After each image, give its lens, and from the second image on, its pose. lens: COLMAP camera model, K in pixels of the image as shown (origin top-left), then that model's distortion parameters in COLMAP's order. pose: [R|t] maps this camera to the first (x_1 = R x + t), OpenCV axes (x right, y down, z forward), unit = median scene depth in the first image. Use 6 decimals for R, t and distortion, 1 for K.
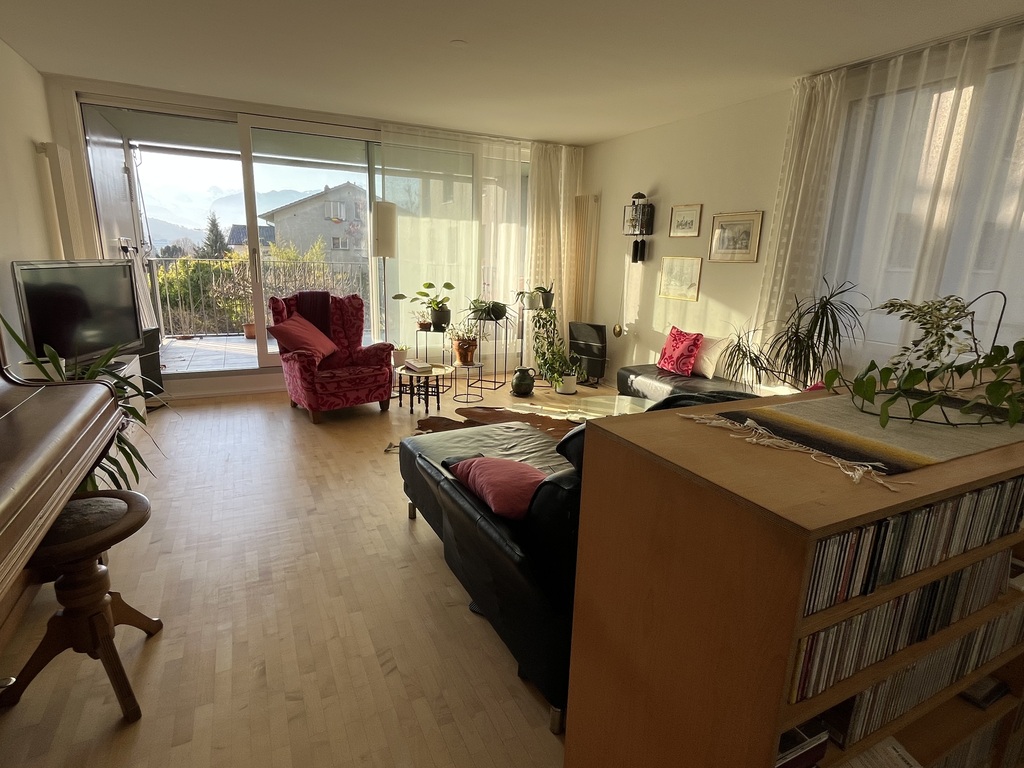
lens RADIAL K [[525.5, 0, 512.0], [0, 525.5, 384.0], [0, 0, 1]] dist [0.000629, 0.000212]
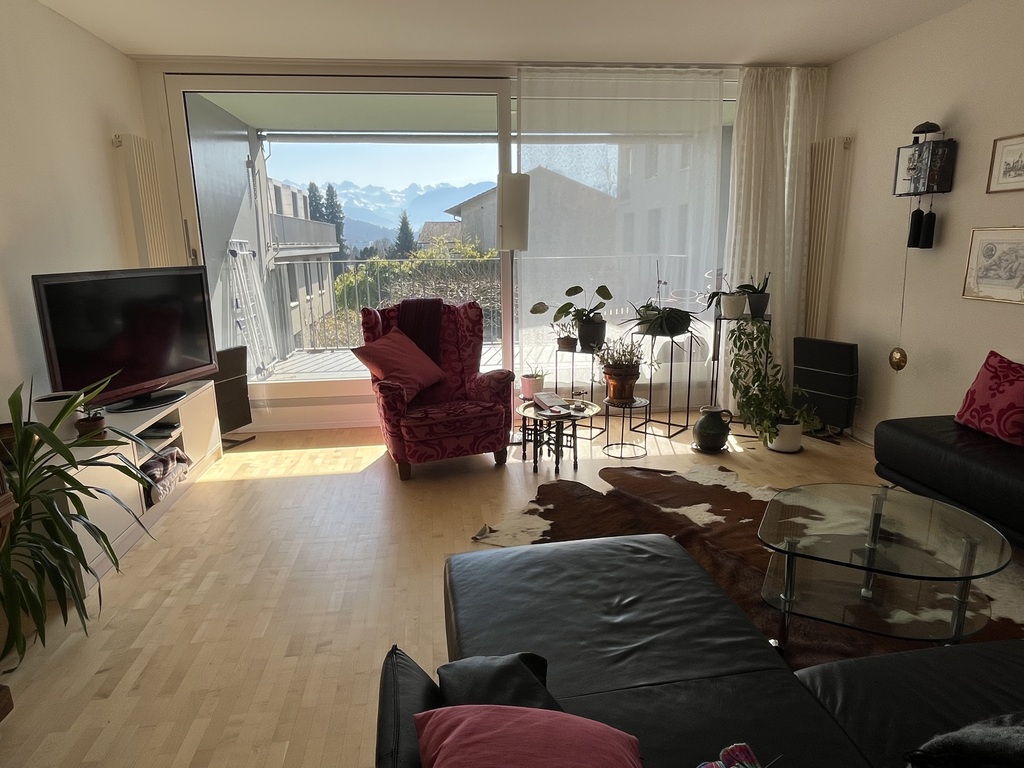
lens RADIAL K [[613.6, 0, 512.0], [0, 613.6, 384.0], [0, 0, 1]] dist [0.001297, -0.002166]
pose [[0.939968, 0.031349, -0.339819, 0.046876], [-0.037433, 0.999235, -0.011363, -0.045006], [0.339202, 0.023402, 0.940422, 0.200051]]
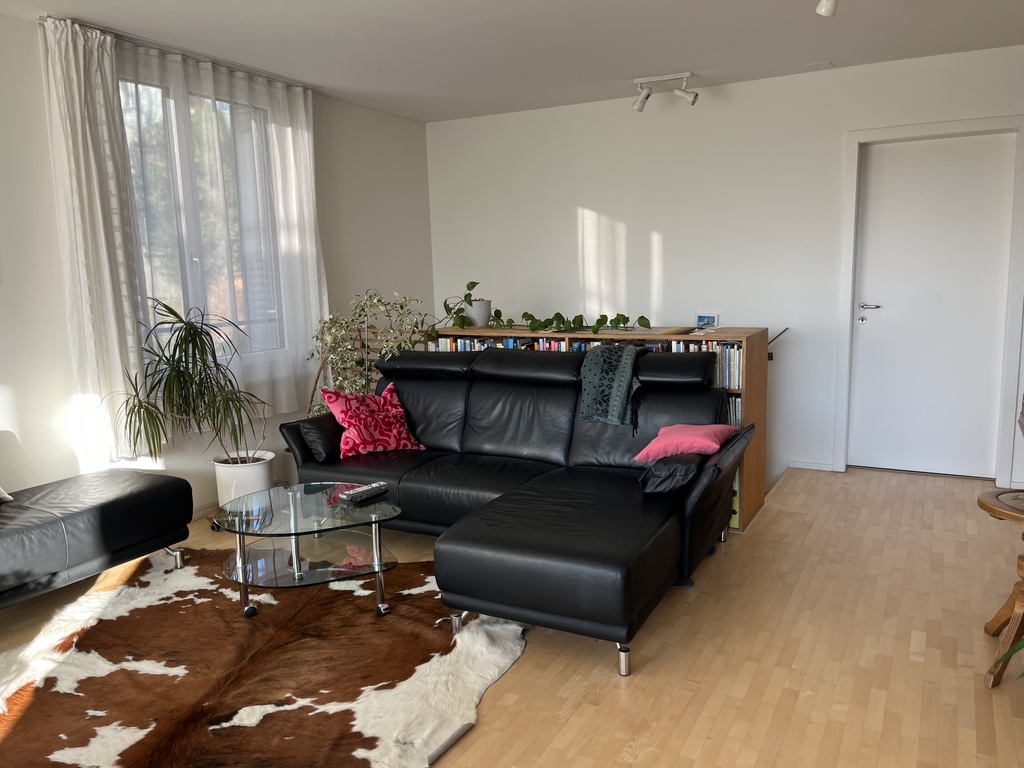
lens RADIAL K [[773.7, 0, 512.0], [0, 773.7, 384.0], [0, 0, 1]] dist [0.030454, -0.001731]
pose [[-0.558000, -0.139191, 0.818085, -0.466446], [0.209890, 0.930106, 0.301412, -0.217464], [-0.802859, 0.339895, -0.489784, 0.805310]]
